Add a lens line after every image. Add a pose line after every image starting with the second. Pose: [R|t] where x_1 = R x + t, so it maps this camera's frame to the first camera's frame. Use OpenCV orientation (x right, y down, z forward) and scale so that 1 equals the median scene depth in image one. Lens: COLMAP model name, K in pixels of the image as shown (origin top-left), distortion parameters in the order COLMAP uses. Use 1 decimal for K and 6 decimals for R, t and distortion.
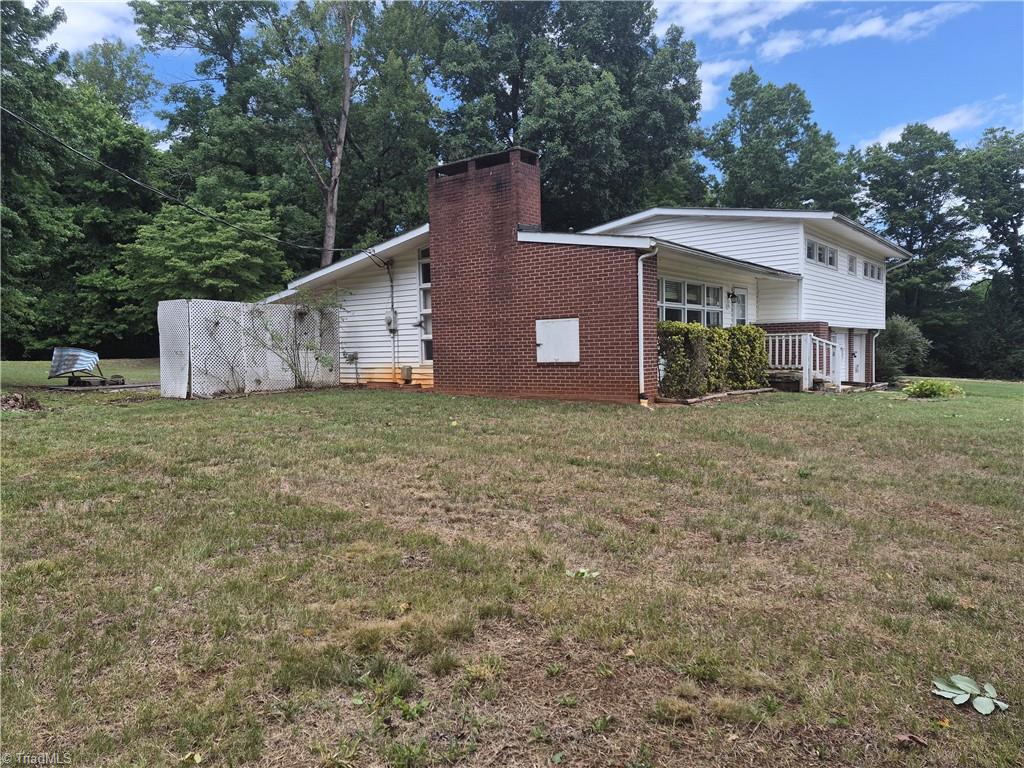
lens RADIAL K [[729.2, 0, 513.5], [0, 729.2, 384.3], [0, 0, 1]] dist [0.073712, -0.073940]
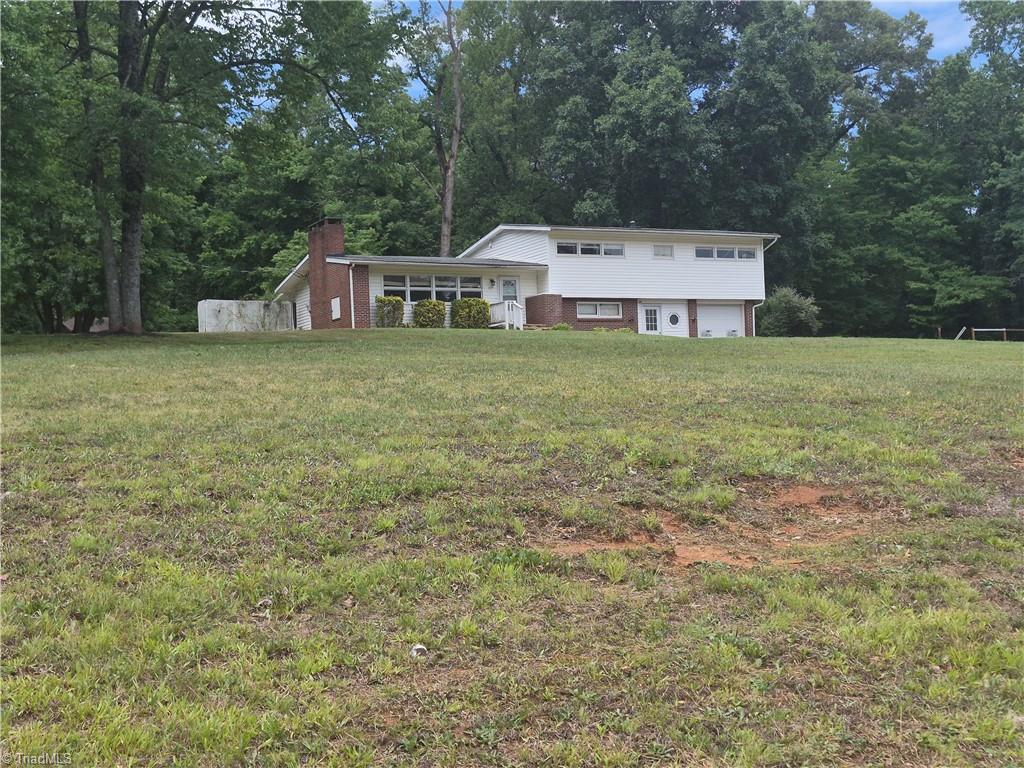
lens RADIAL K [[1382.9, 0, 511.0], [0, 1382.9, 384.6], [0, 0, 1]] dist [0.116108, 0.000000]
pose [[0.899232, -0.029610, -0.436470, 1.076663], [-0.000216, 0.997677, -0.068128, 0.206255], [0.437473, 0.061358, 0.897136, -1.121890]]
